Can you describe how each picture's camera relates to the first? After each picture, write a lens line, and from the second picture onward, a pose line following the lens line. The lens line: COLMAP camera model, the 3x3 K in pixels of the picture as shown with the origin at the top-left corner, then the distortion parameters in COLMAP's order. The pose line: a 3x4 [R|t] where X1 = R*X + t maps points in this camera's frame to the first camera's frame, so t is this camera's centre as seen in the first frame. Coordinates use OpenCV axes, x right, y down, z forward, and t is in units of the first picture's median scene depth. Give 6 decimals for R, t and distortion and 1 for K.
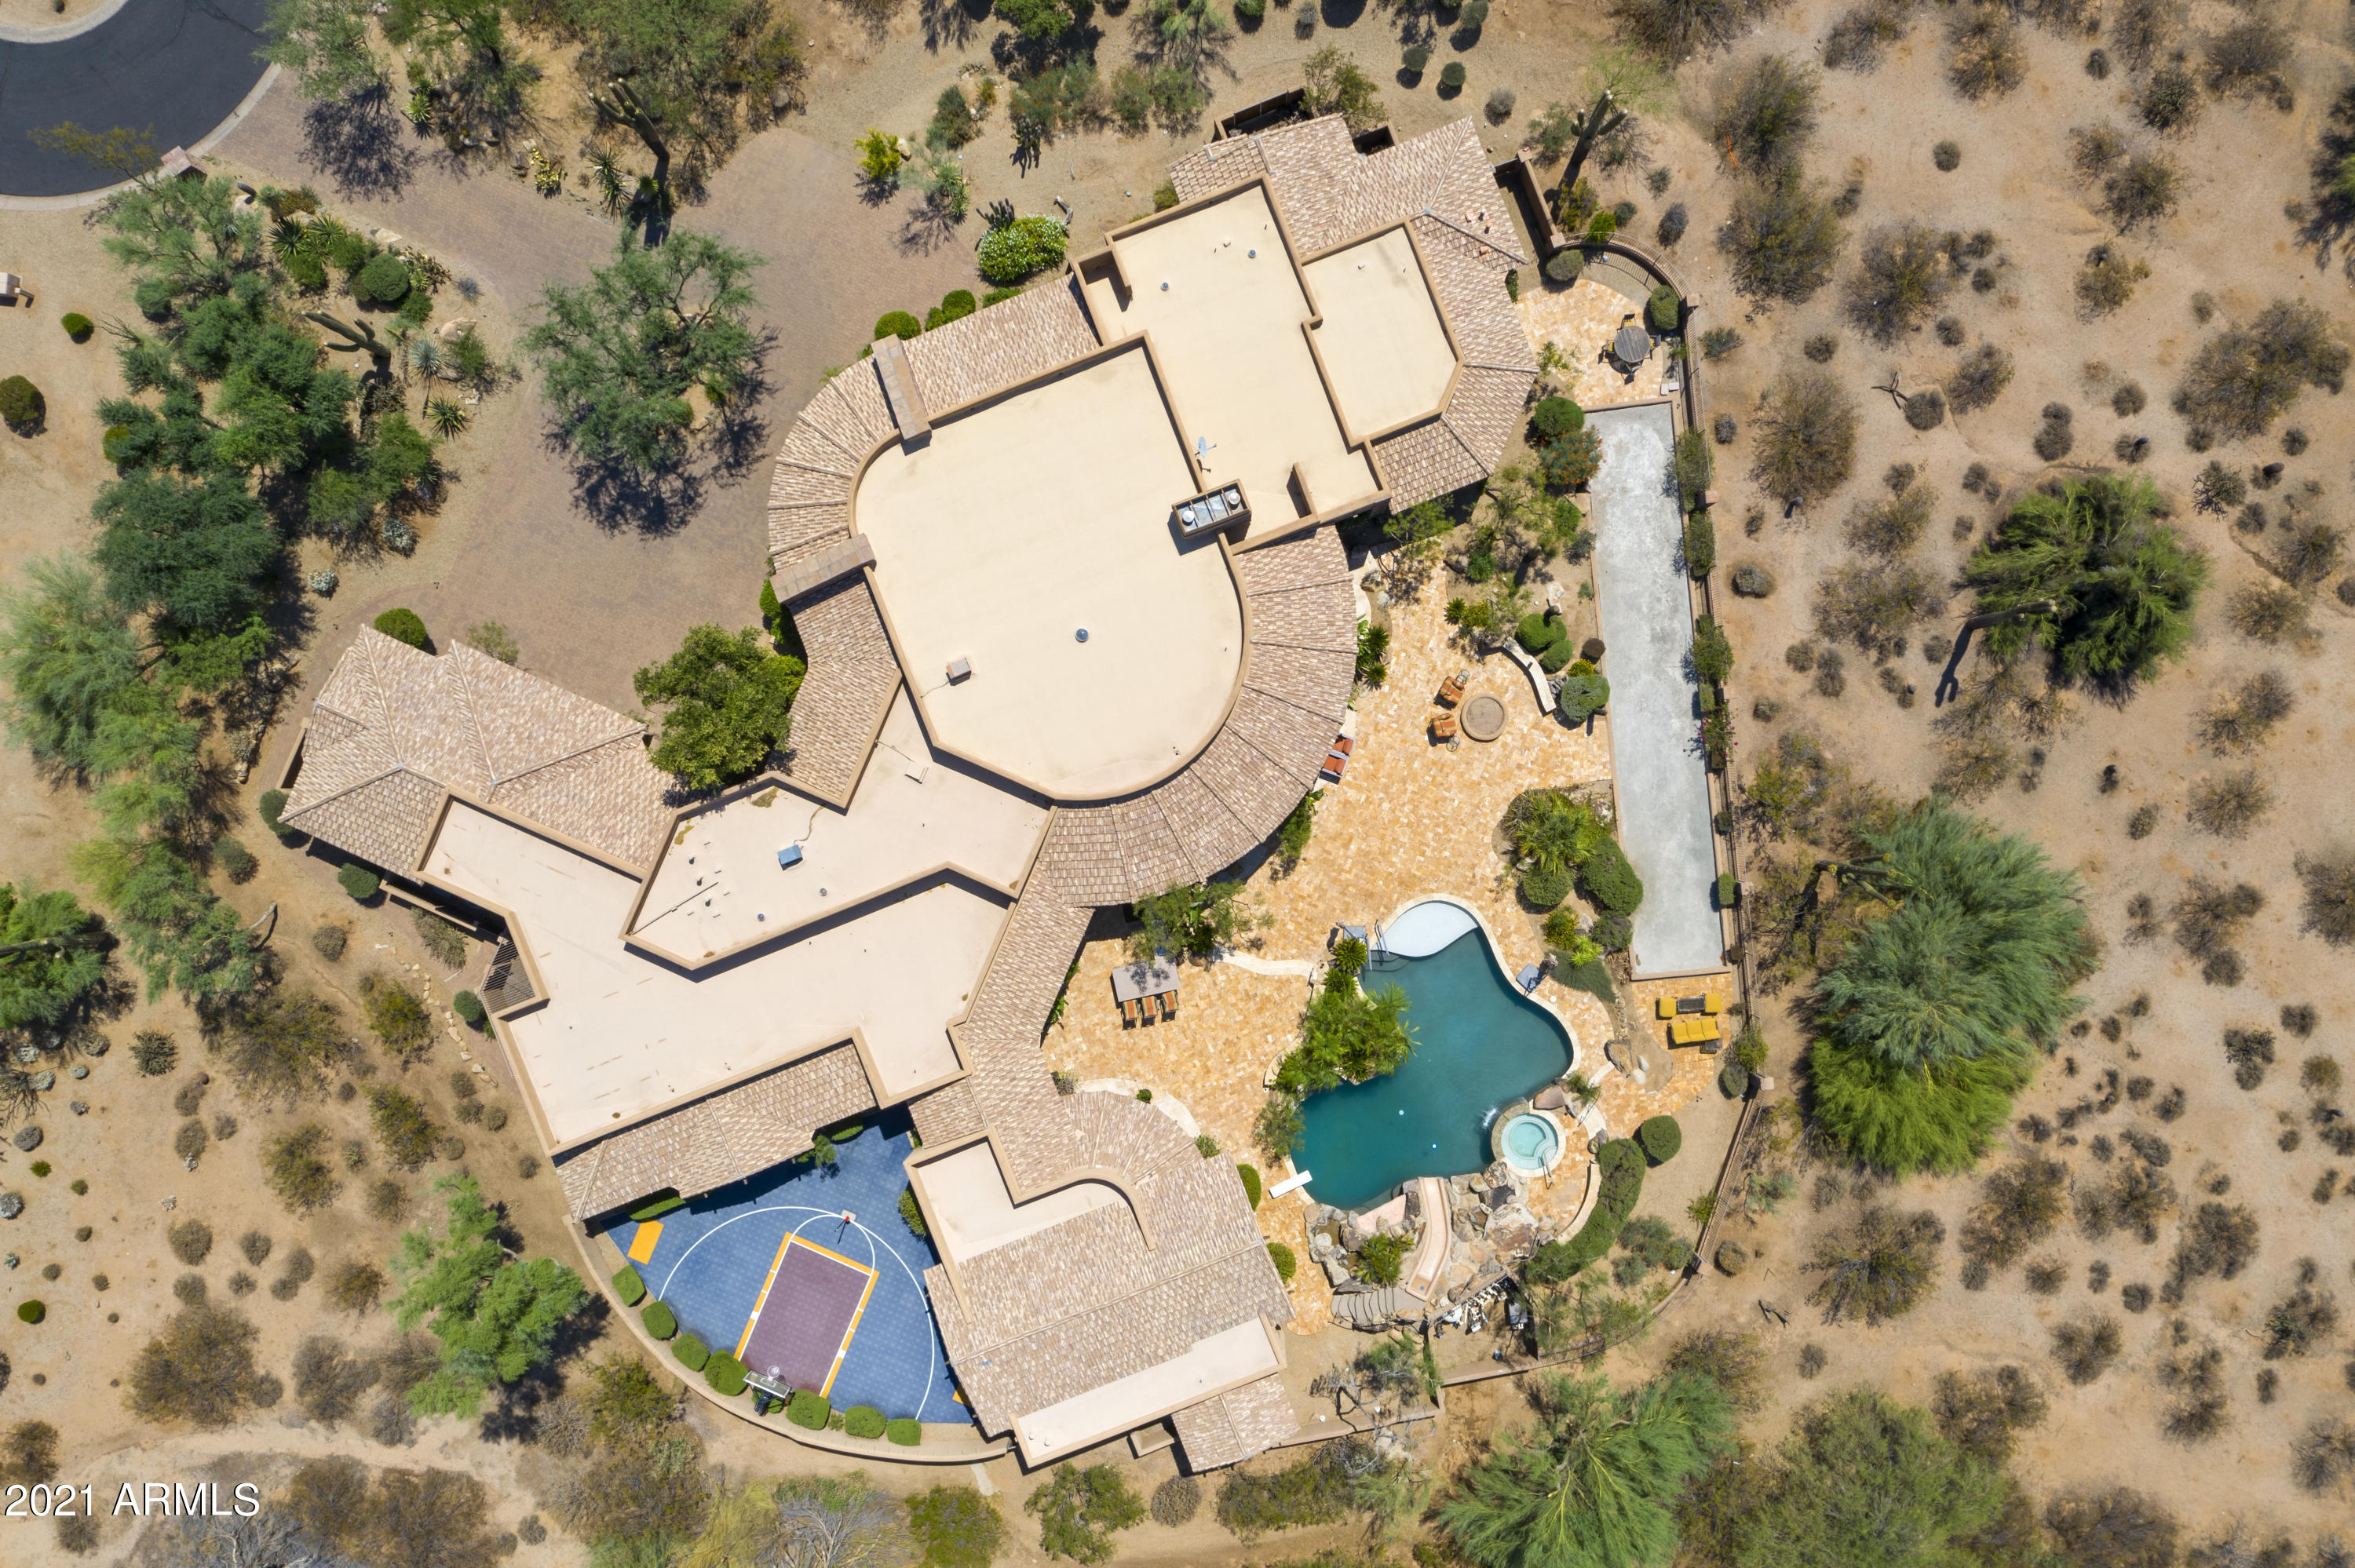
lens RADIAL K [[1858.2, 0, 1177.5], [0, 1858.2, 784.0], [0, 0, 1]] dist [-0.018400, 0.013120]
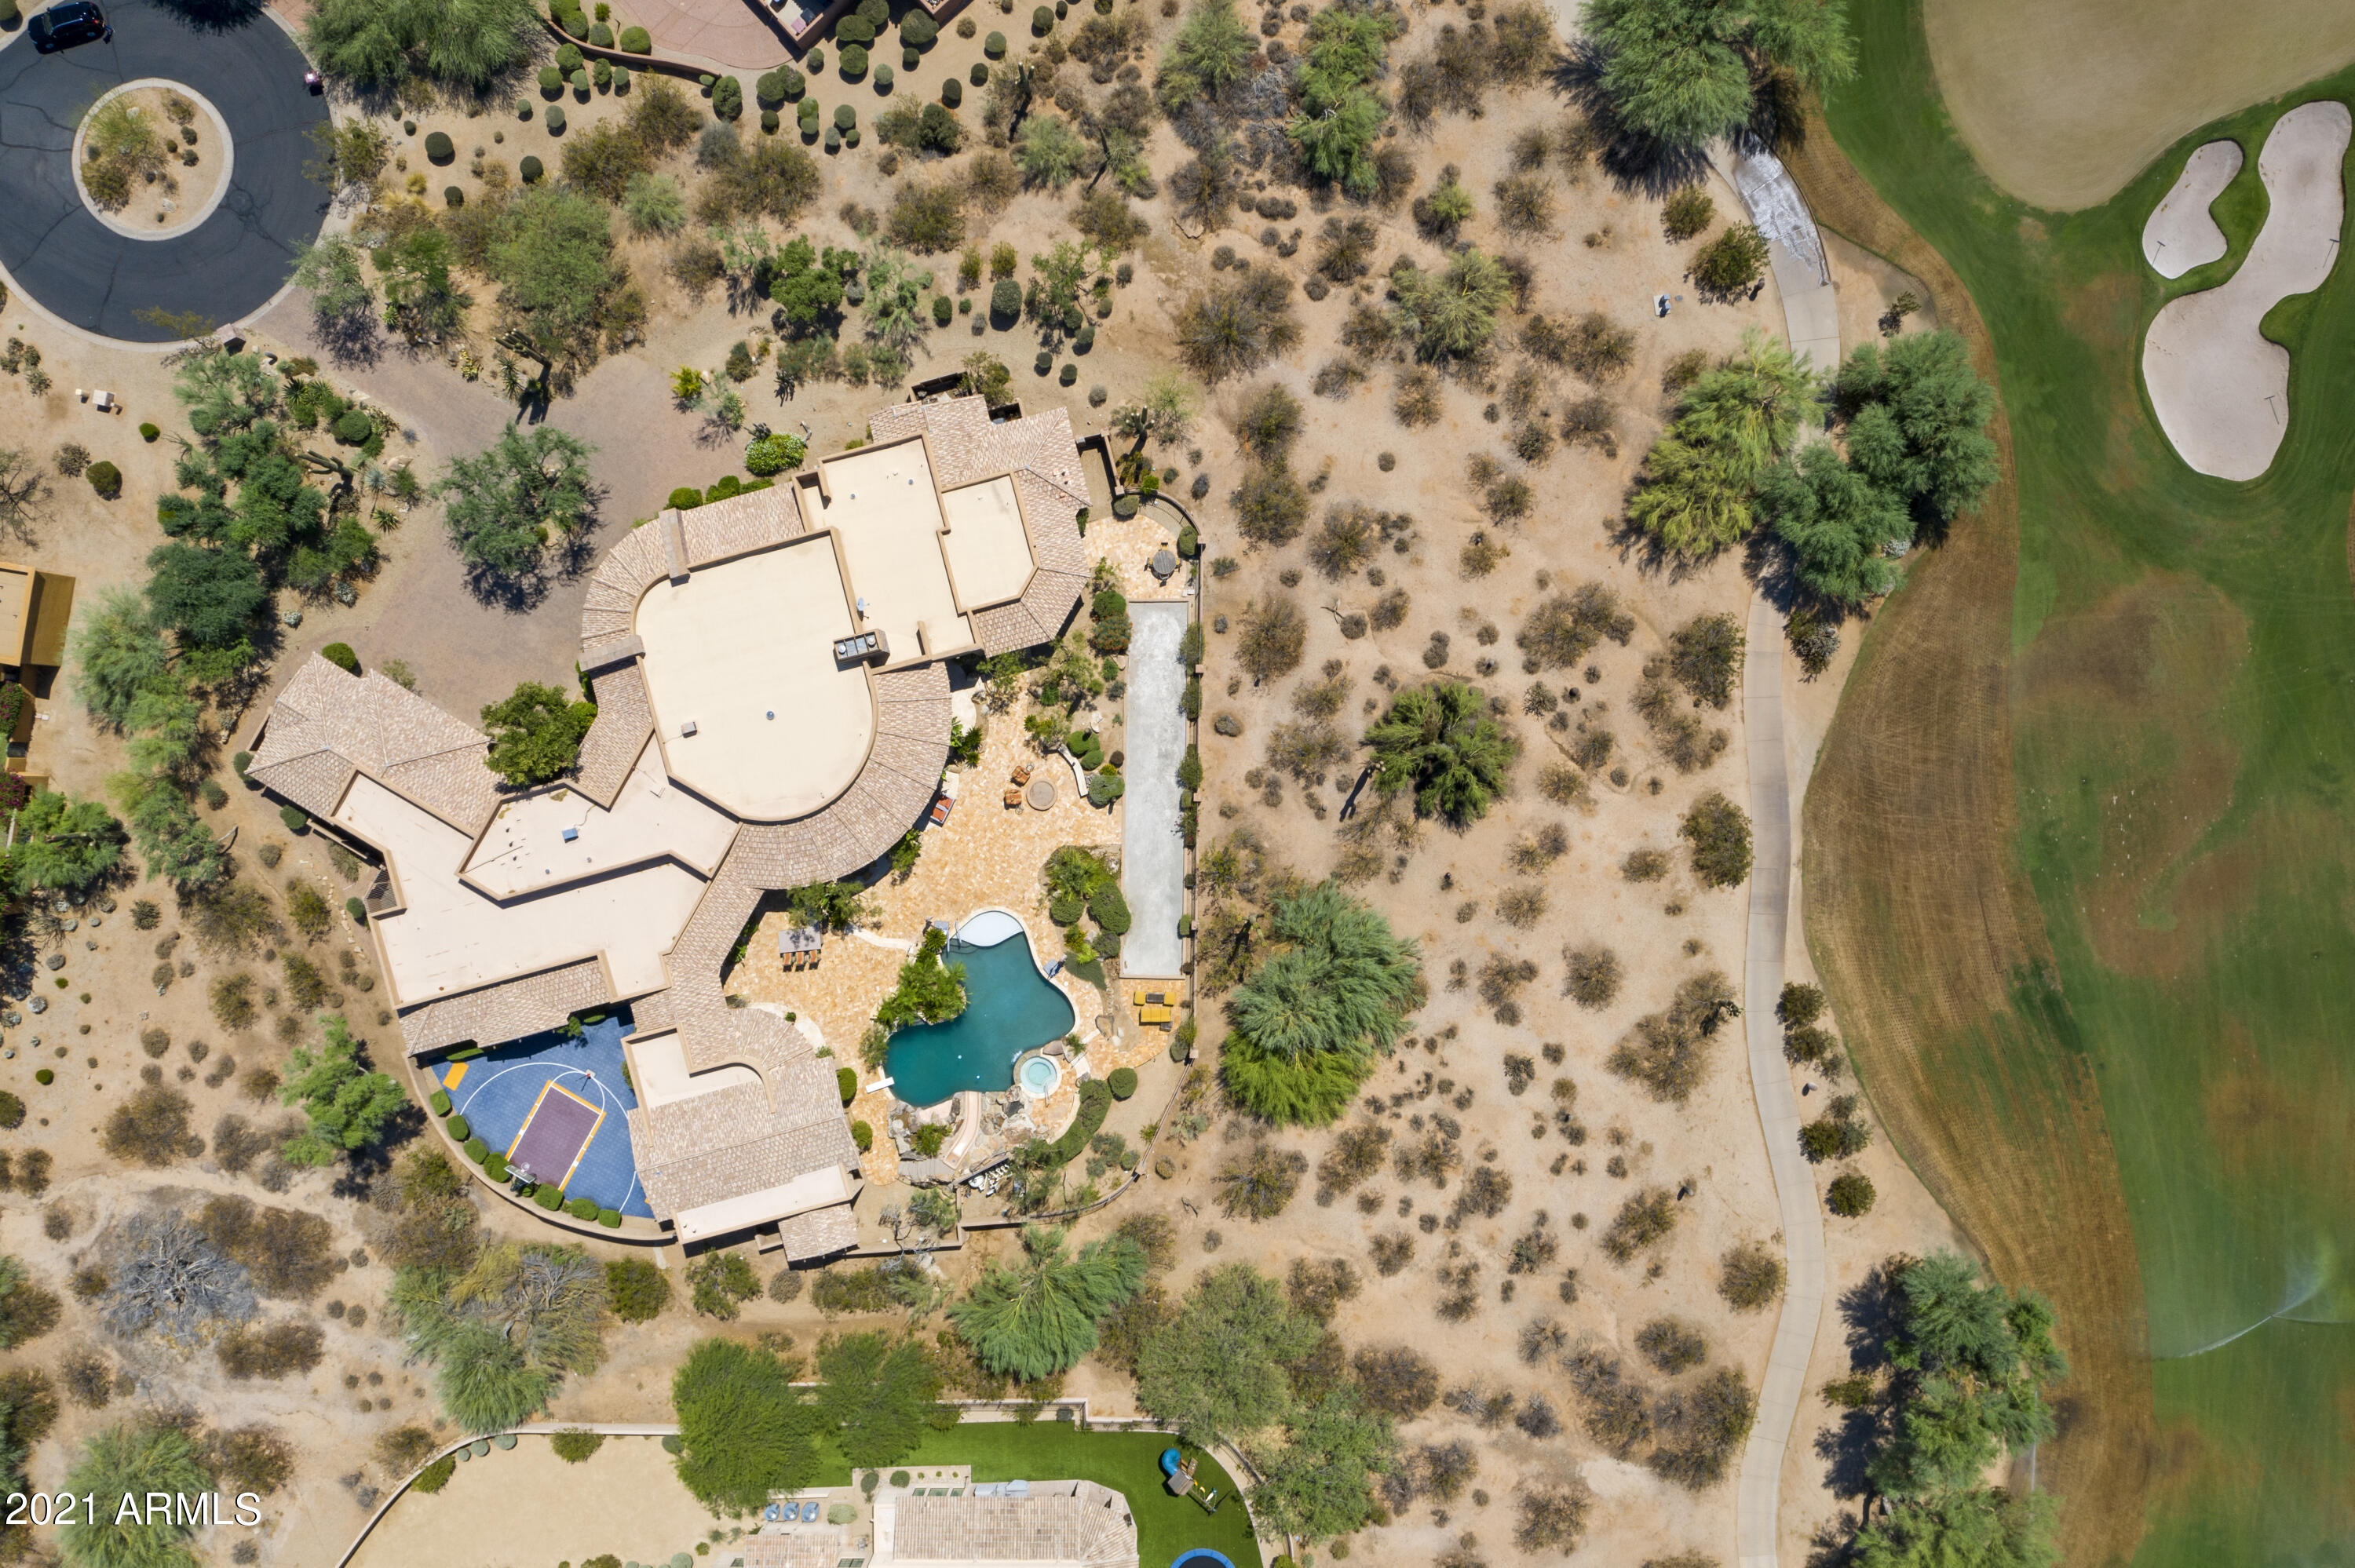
lens RADIAL K [[1858.2, 0, 1177.5], [0, 1858.2, 784.0], [0, 0, 1]] dist [-0.018400, 0.013120]
pose [[0.993535, 0.113293, 0.007261, 0.262962], [-0.113296, 0.993561, 0.000003, -0.056952], [-0.007214, -0.000826, 0.999974, -0.520904]]
